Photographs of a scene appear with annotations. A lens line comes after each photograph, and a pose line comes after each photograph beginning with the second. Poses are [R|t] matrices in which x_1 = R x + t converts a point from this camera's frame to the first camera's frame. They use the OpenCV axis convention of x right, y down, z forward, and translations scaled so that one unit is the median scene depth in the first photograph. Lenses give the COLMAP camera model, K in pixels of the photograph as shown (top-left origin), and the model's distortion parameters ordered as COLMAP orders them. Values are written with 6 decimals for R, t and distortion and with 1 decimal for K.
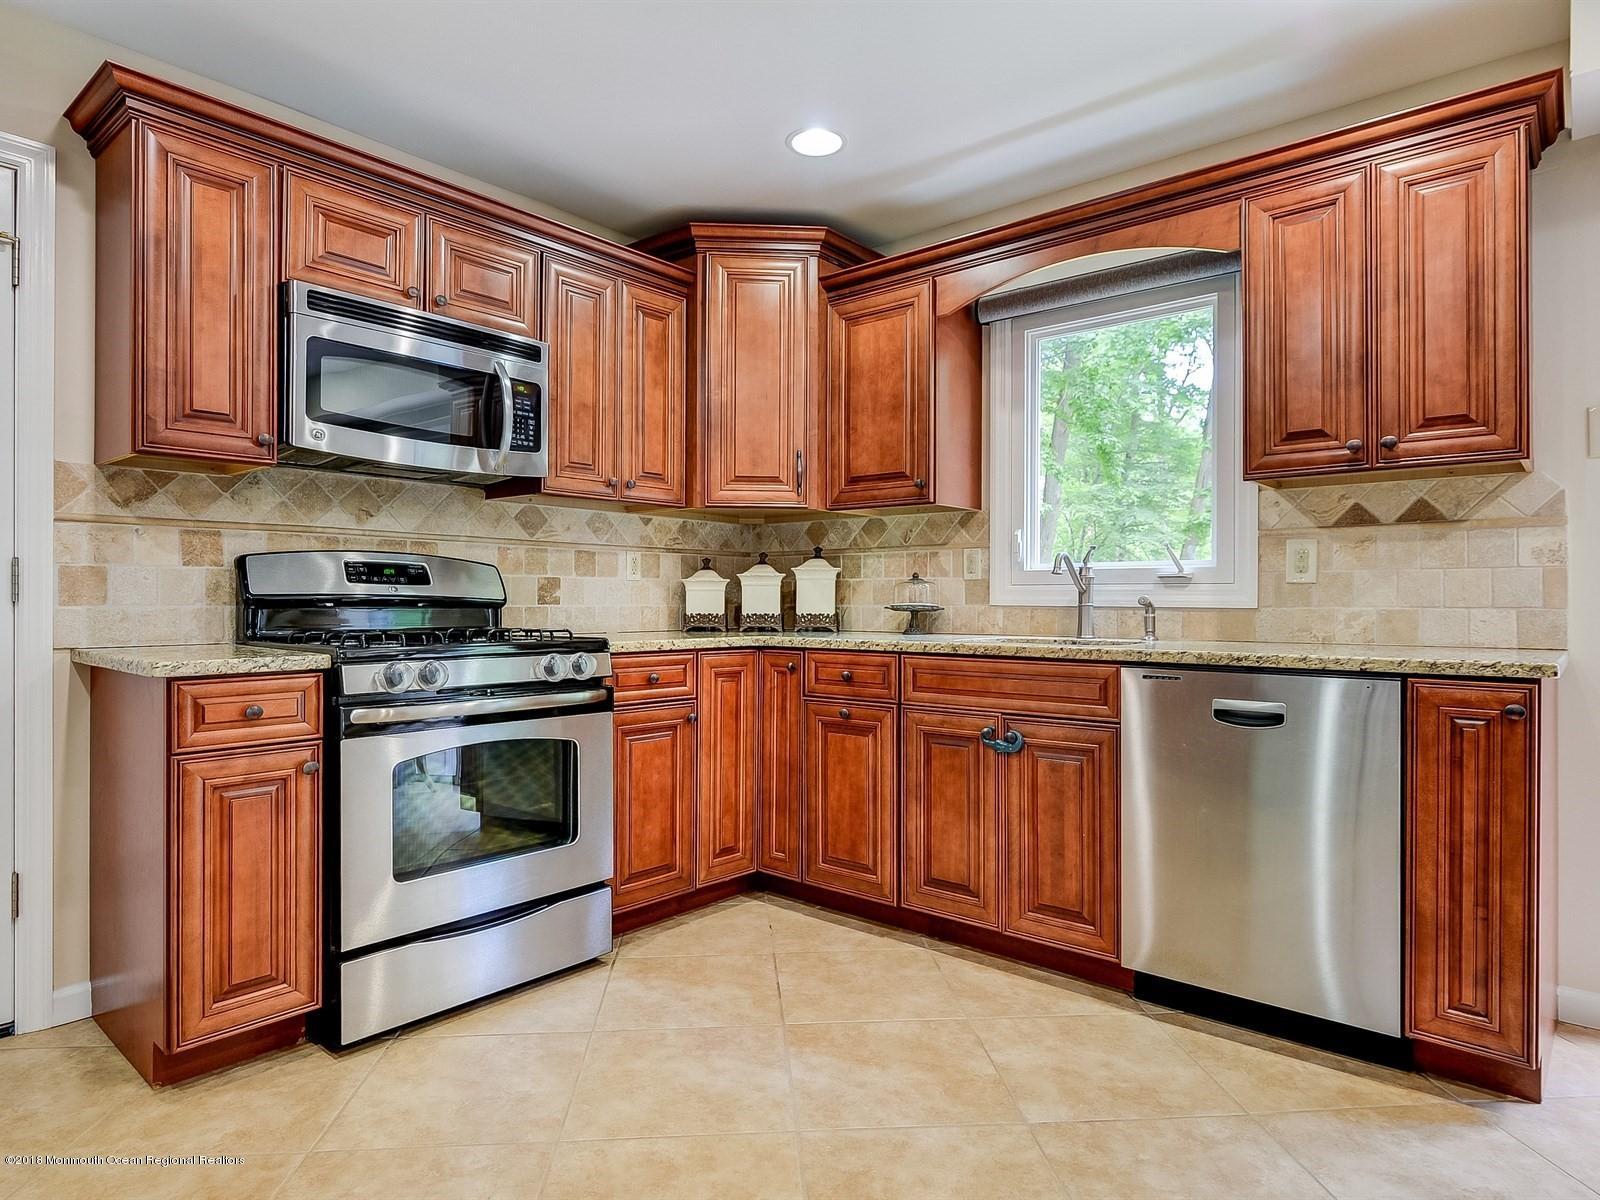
lens RADIAL K [[934.5, 0, 783.9], [0, 934.5, 598.0], [0, 0, 1]] dist [-0.008324, -0.001074]
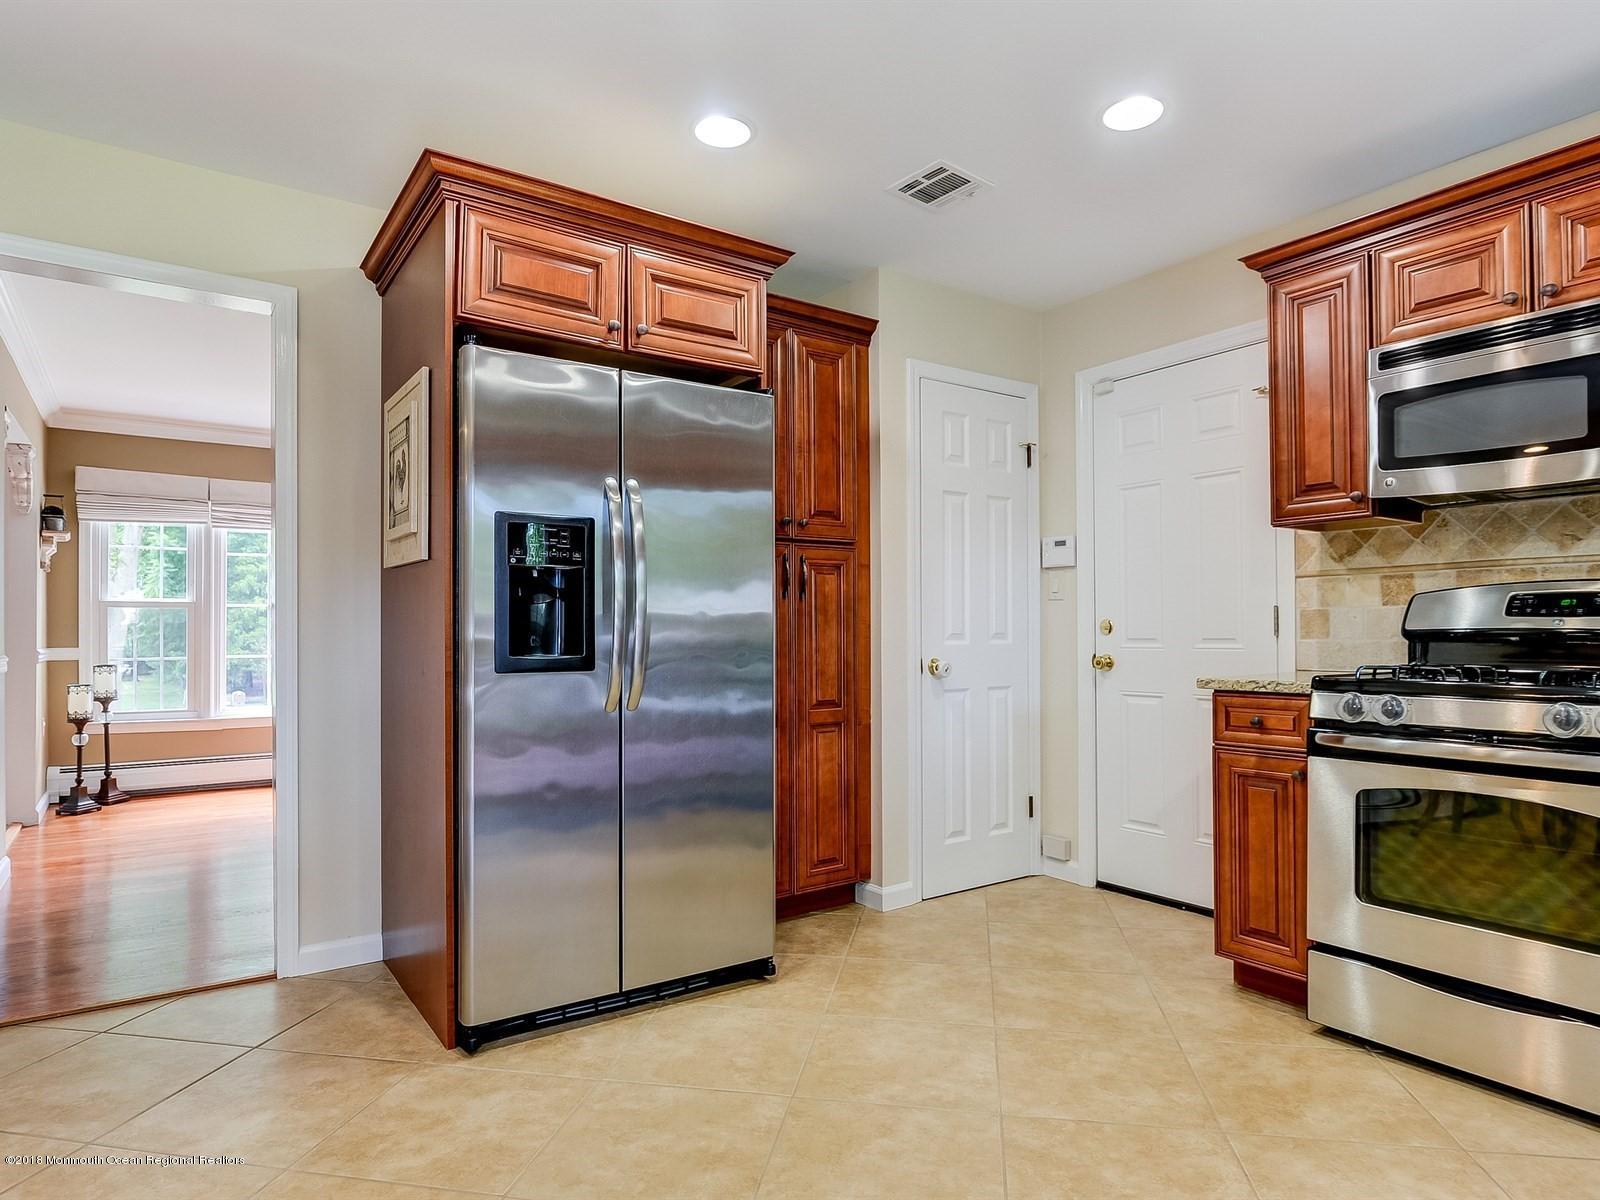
lens RADIAL K [[934.5, 0, 817.7], [0, 934.5, 625.5], [0, 0, 1]] dist [-0.008324, -0.001074]
pose [[-0.234135, -0.008895, -0.972163, 0.647115], [0.005826, 0.999927, -0.010552, -0.001203], [0.972187, -0.008135, -0.234066, 0.550909]]
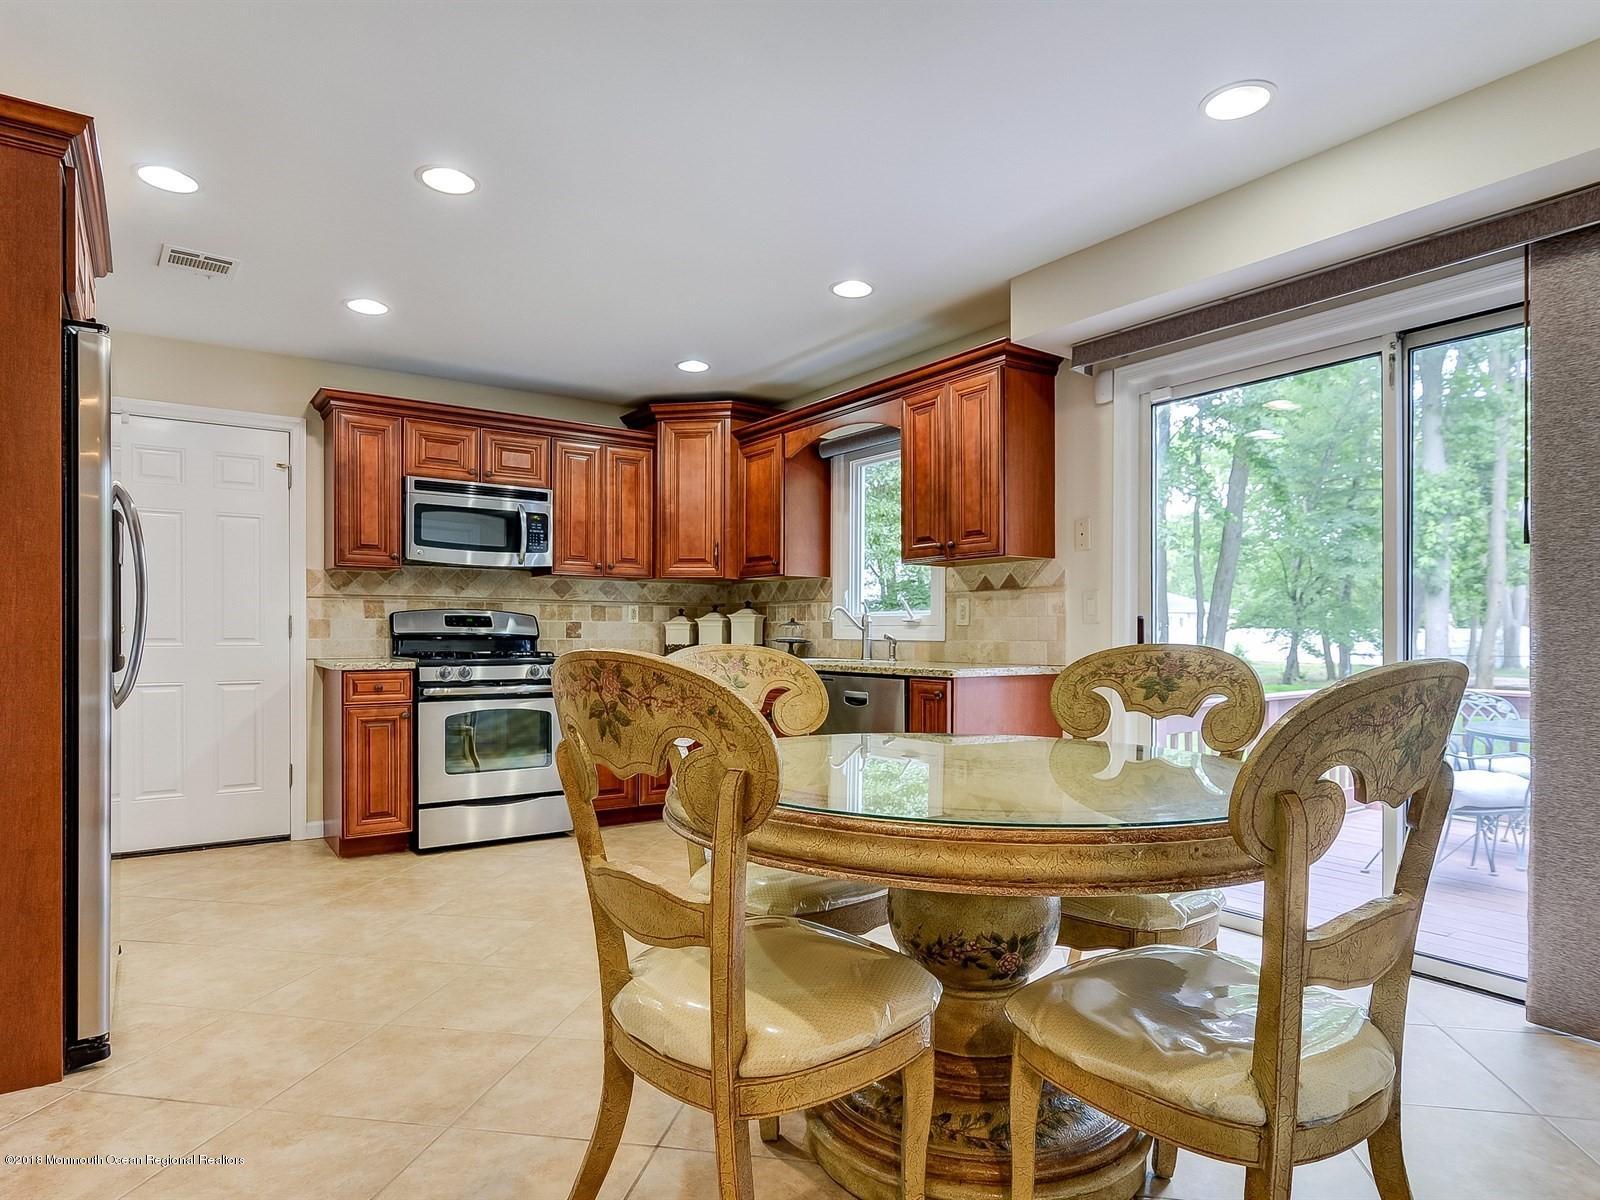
lens RADIAL K [[934.5, 0, 785.5], [0, 934.5, 636.2], [0, 0, 1]] dist [-0.008324, -0.001074]
pose [[0.967298, 0.000584, -0.253641, 0.690313], [0.000396, 0.999993, 0.003811, -0.003715], [0.253642, -0.003787, 0.967291, -0.661652]]
